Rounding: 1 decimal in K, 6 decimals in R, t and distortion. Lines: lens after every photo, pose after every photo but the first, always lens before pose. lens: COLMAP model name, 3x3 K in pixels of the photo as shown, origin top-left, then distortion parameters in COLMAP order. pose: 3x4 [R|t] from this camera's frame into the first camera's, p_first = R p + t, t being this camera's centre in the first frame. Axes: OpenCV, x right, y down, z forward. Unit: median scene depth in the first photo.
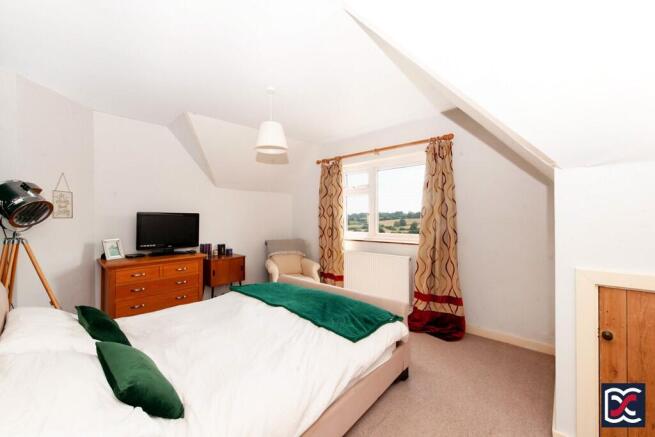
lens RADIAL K [[270.0, 0, 327.5], [0, 270.0, 218.5], [0, 0, 1]] dist [0.000072, -0.000002]
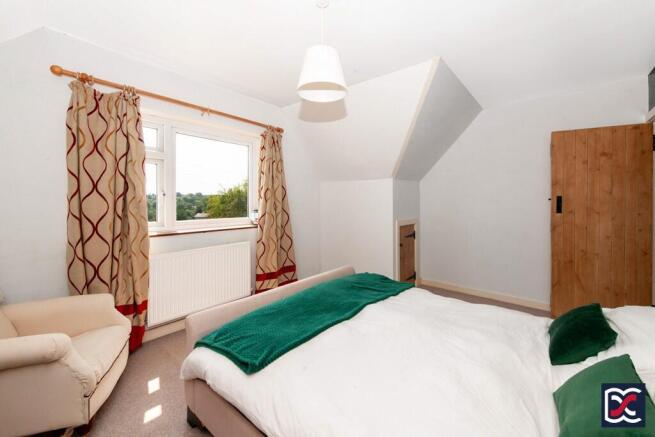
lens RADIAL K [[268.0, 0, 327.6], [0, 268.0, 205.9], [0, 0, 1]] dist [0.000314, 0.000004]
pose [[-0.047808, -0.006236, 0.998837, -0.643496], [0.008357, 0.999943, 0.006643, 0.014530], [-0.998822, 0.008665, -0.047753, 0.770081]]
